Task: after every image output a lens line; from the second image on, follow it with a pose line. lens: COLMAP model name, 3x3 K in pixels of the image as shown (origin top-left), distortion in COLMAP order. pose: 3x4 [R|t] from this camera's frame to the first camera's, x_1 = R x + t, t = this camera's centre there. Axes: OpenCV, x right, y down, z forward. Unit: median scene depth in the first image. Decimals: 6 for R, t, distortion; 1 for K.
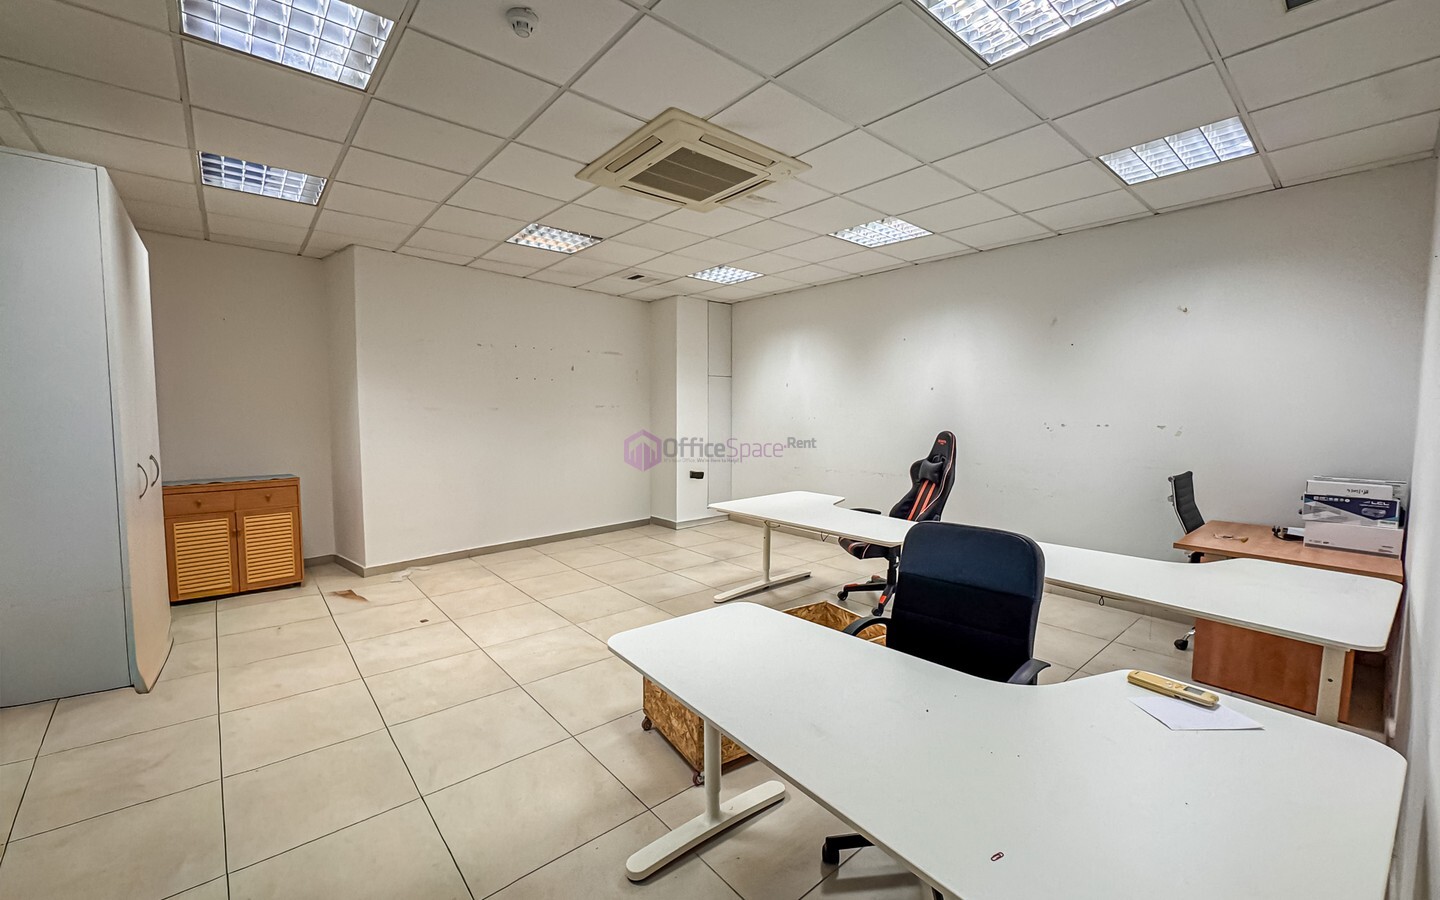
lens RADIAL K [[574.1, 0, 728.6], [0, 574.1, 446.4], [0, 0, 1]] dist [-0.000881, -0.000091]
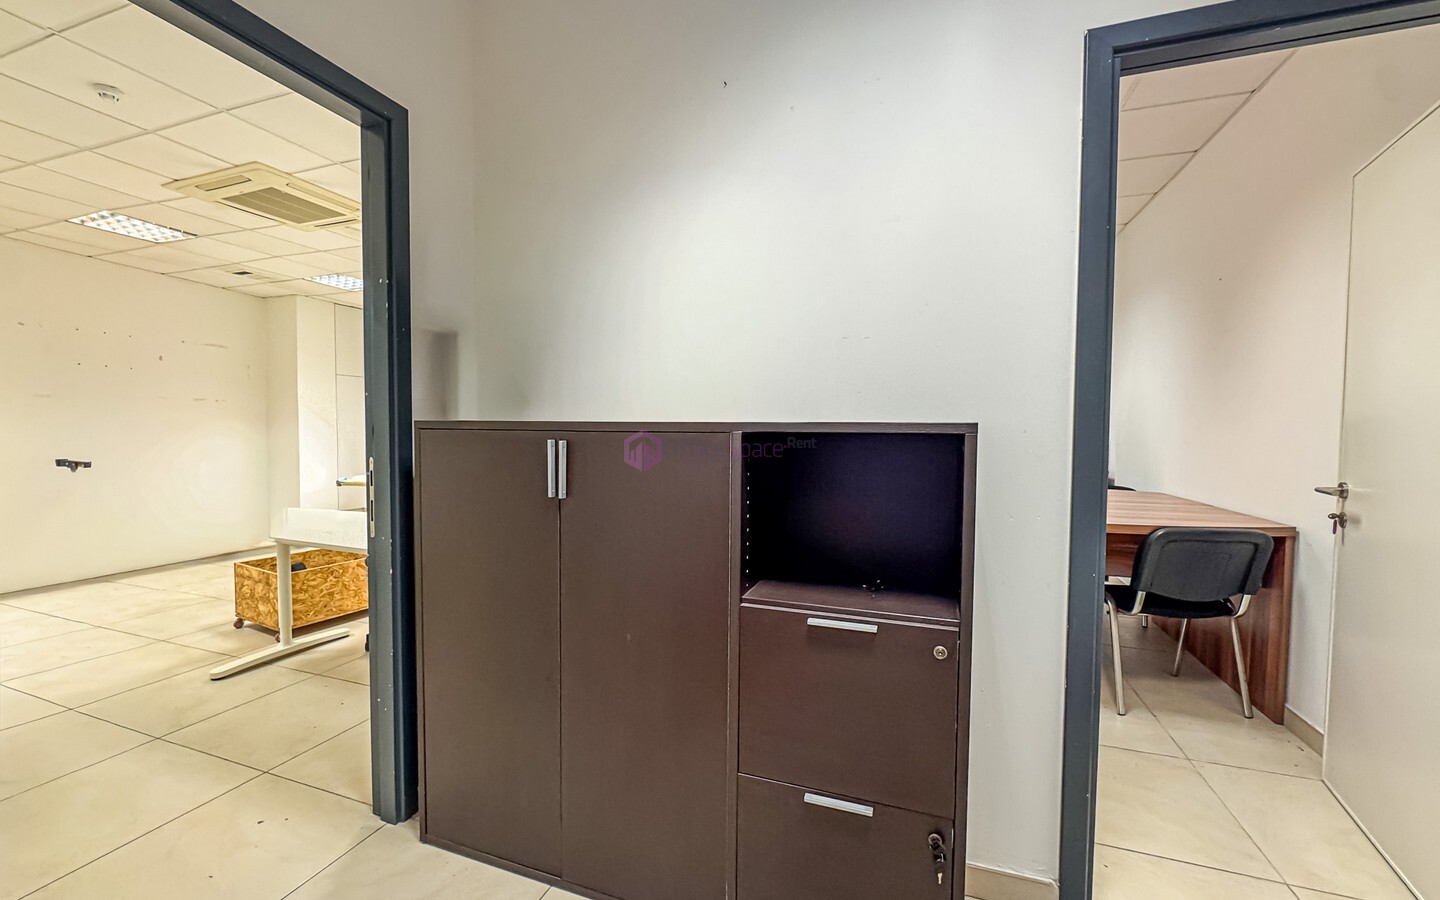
lens RADIAL K [[574.1, 0, 725.4], [0, 574.1, 451.5], [0, 0, 1]] dist [-0.000881, -0.000091]
pose [[0.872716, -0.013811, 0.488033, 0.109988], [0.025539, 0.999523, -0.017384, 0.082532], [-0.487560, 0.027635, 0.872652, -0.393908]]
